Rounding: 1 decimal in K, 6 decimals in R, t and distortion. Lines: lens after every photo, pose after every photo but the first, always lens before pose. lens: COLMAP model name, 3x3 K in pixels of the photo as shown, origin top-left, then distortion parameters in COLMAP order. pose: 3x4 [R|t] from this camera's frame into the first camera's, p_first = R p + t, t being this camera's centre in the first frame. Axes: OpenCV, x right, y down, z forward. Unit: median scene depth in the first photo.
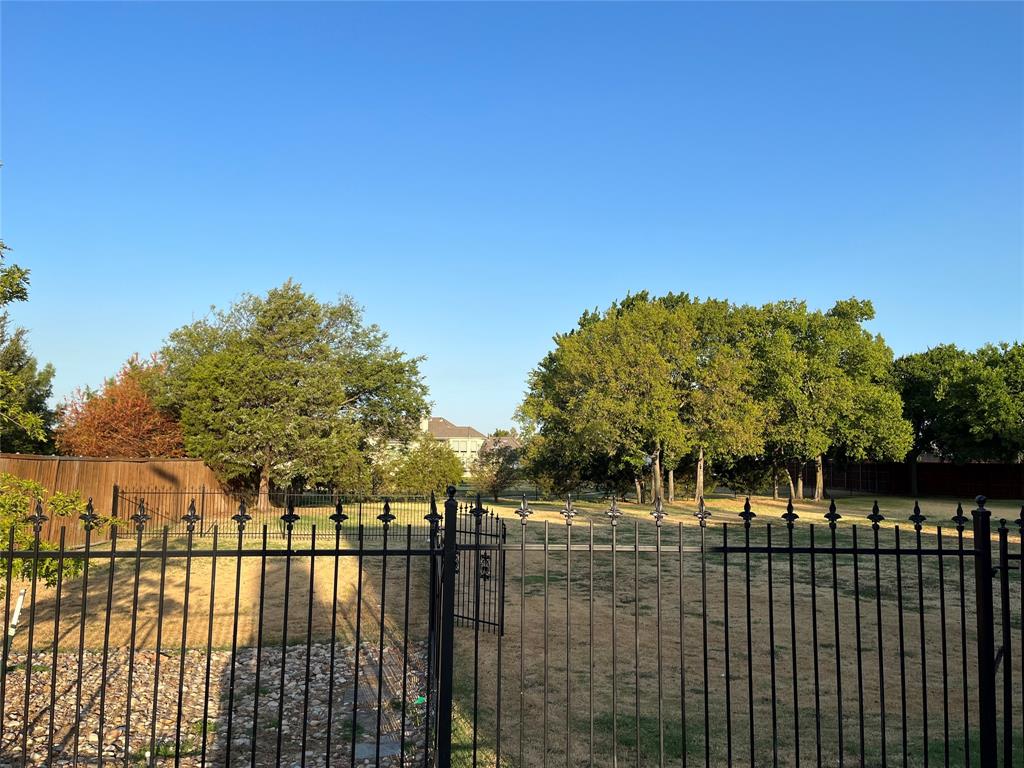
lens RADIAL K [[788.9, 0, 506.9], [0, 788.9, 387.9], [0, 0, 1]] dist [0.069092, -0.055667]
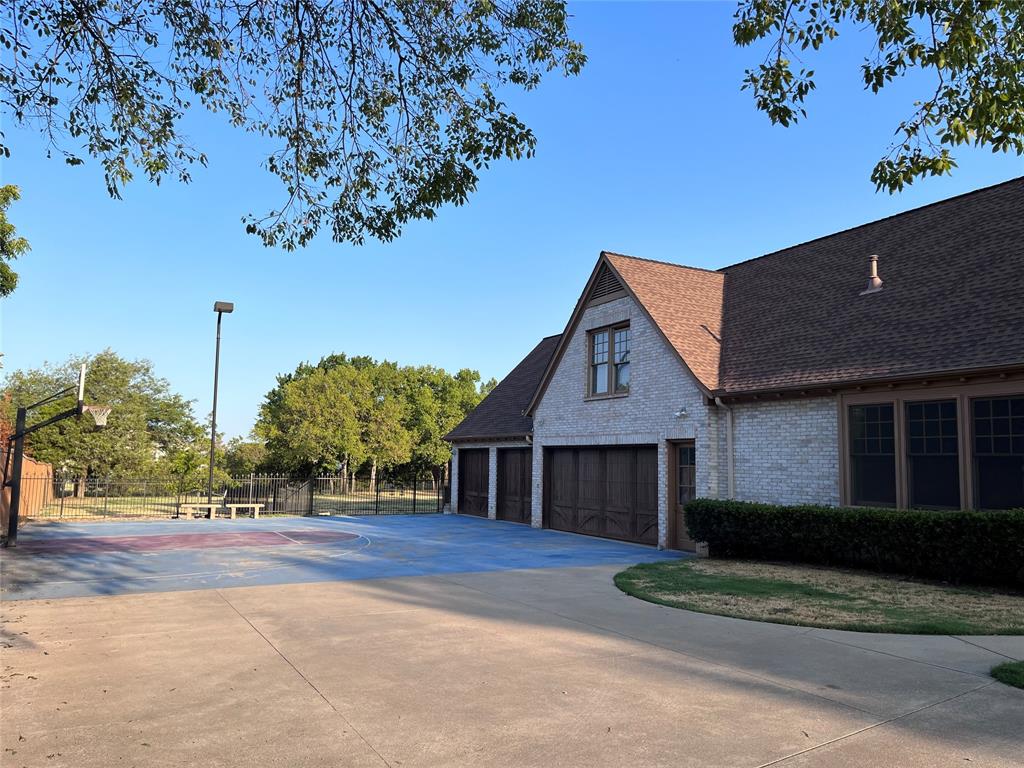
lens RADIAL K [[788.9, 0, 513.6], [0, 788.9, 385.2], [0, 0, 1]] dist [0.069092, -0.055667]
pose [[0.924911, 0.046482, 0.377331, -0.097290], [-0.044145, 0.998915, -0.014845, -0.057740], [-0.377612, -0.002927, 0.925959, -0.556826]]
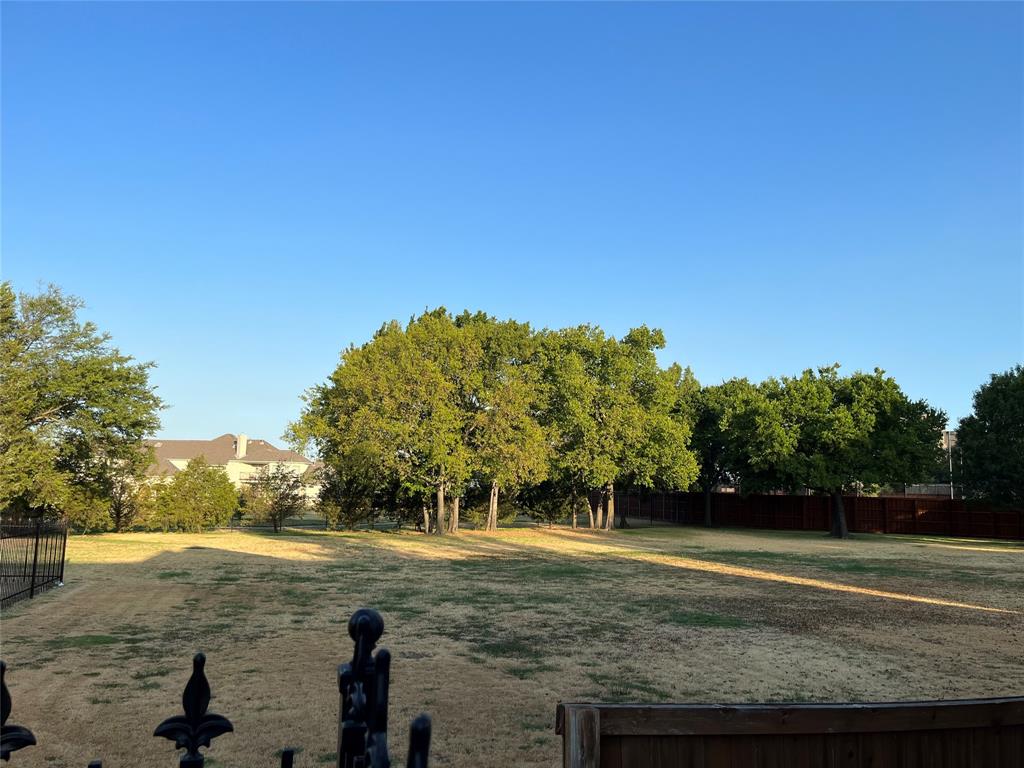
lens RADIAL K [[788.9, 0, 516.9], [0, 788.9, 383.5], [0, 0, 1]] dist [0.069092, -0.055667]
pose [[0.983885, 0.037213, 0.174886, 0.106661], [-0.029926, 0.998578, -0.044120, 0.007750], [-0.176279, 0.038175, 0.983600, 0.057351]]
